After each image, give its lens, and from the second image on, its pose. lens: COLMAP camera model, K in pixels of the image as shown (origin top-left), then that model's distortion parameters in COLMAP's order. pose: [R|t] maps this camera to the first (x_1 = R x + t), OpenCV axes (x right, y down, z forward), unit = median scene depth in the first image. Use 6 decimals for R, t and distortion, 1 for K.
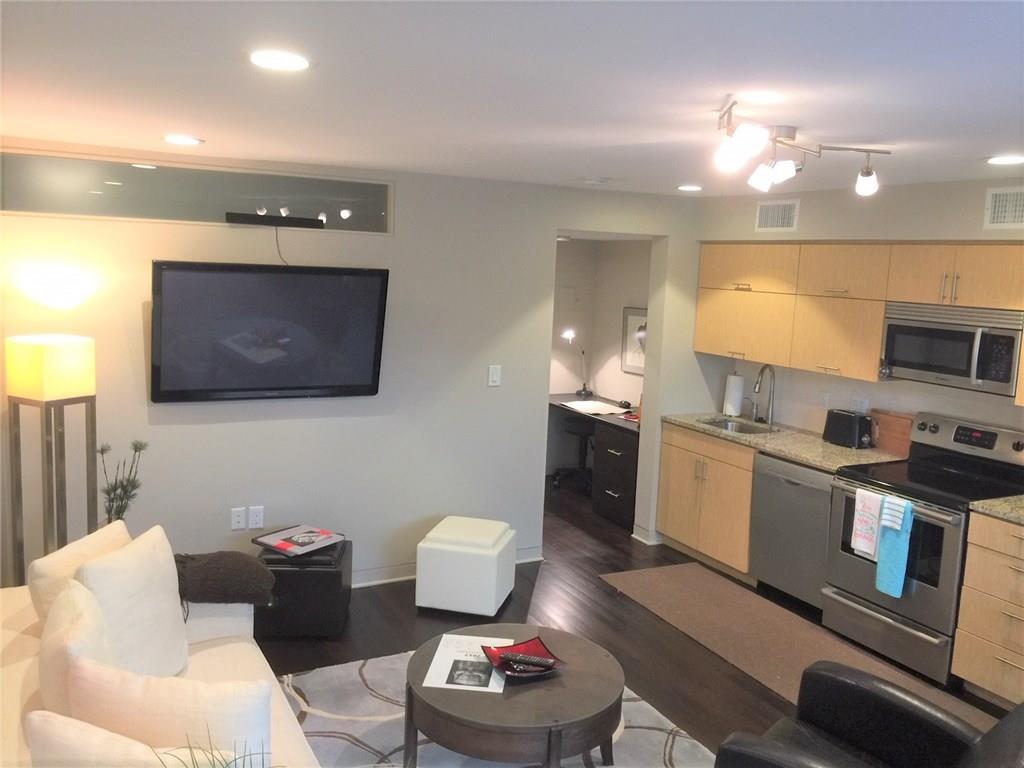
lens RADIAL K [[879.1, 0, 513.1], [0, 879.1, 379.6], [0, 0, 1]] dist [0.082468, -0.101186]
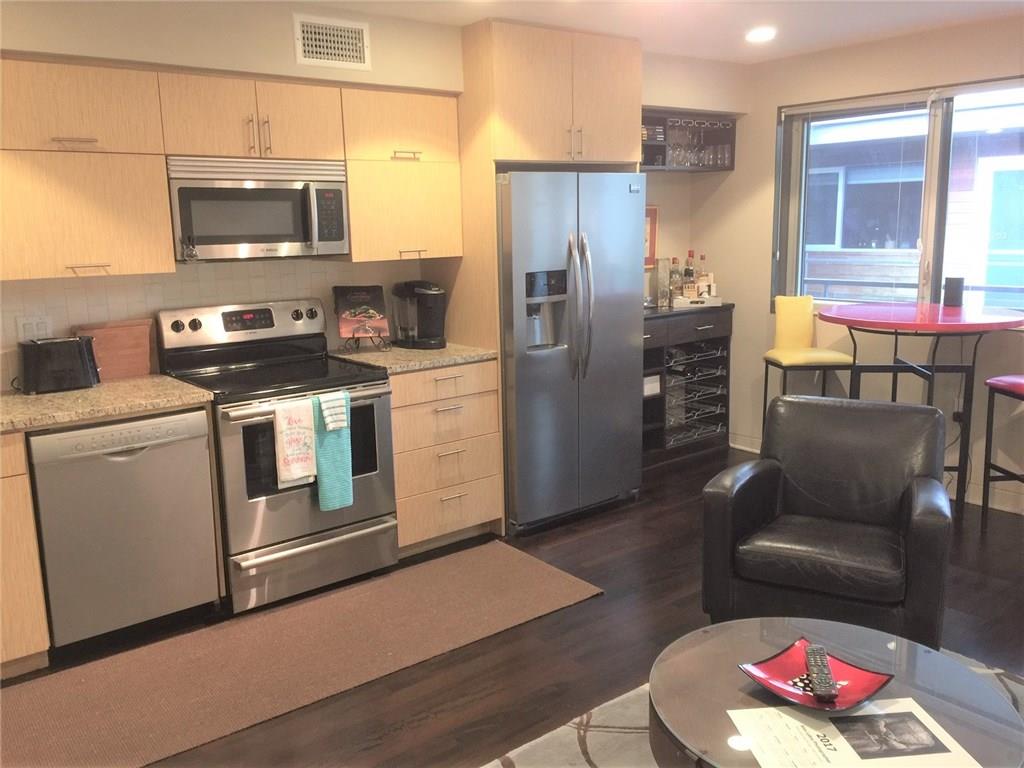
lens RADIAL K [[879.1, 0, 508.9], [0, 879.1, 379.1], [0, 0, 1]] dist [0.082468, -0.101186]
pose [[-0.195960, -0.210791, 0.957688, -0.367423], [0.146993, 0.959274, 0.241217, -0.050281], [-0.969532, 0.188042, -0.156995, 0.926574]]
